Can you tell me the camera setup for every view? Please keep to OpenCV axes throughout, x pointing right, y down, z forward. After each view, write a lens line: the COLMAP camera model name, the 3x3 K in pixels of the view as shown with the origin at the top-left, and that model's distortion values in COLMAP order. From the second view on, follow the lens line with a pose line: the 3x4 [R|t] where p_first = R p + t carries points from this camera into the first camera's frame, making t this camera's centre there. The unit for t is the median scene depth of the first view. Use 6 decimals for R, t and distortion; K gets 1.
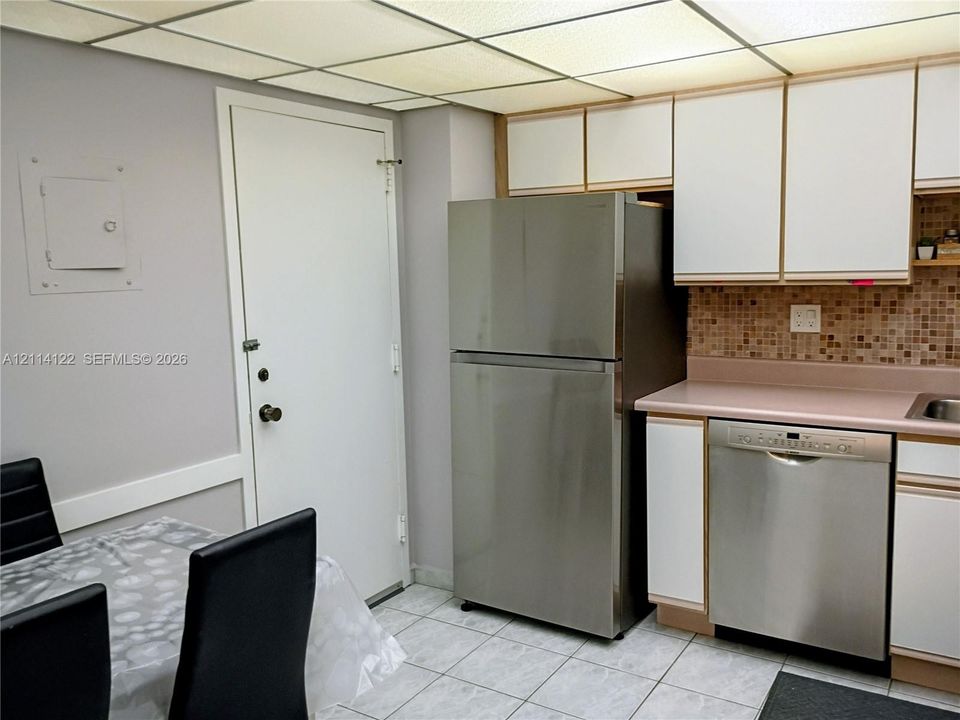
lens RADIAL K [[796.6, 0, 483.3], [0, 796.6, 361.2], [0, 0, 1]] dist [0.069919, -0.087306]
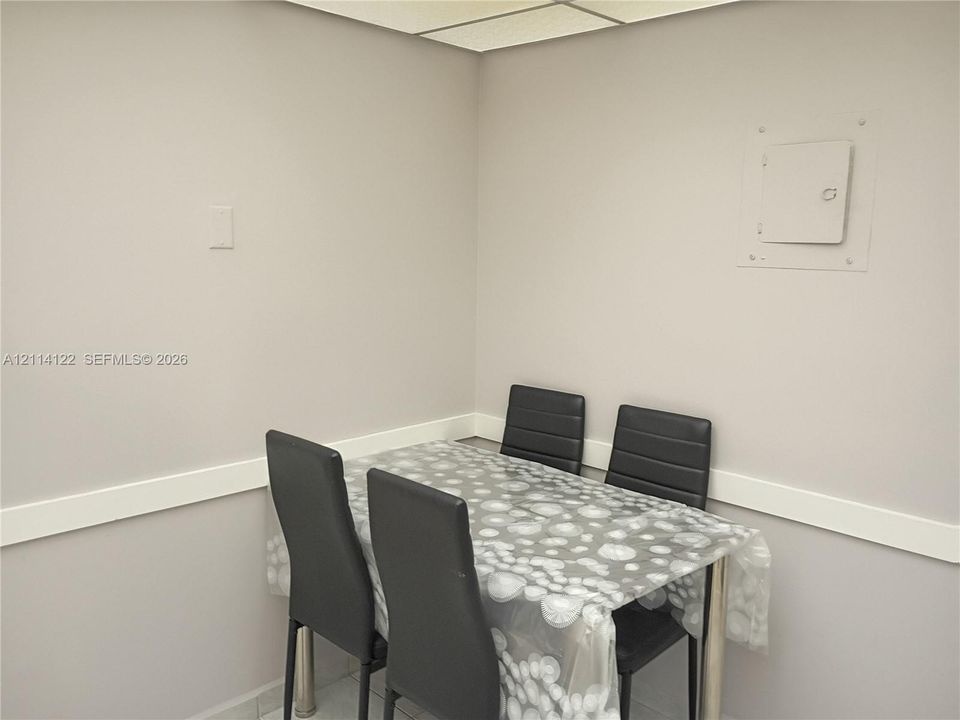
lens RADIAL K [[796.6, 0, 483.3], [0, 796.6, 361.2], [0, 0, 1]] dist [0.069919, -0.087306]
pose [[-0.206543, 0.170212, -0.963518, 0.495630], [-0.140880, 0.969317, 0.201436, -0.122955], [0.968242, 0.177346, -0.176226, 0.875093]]
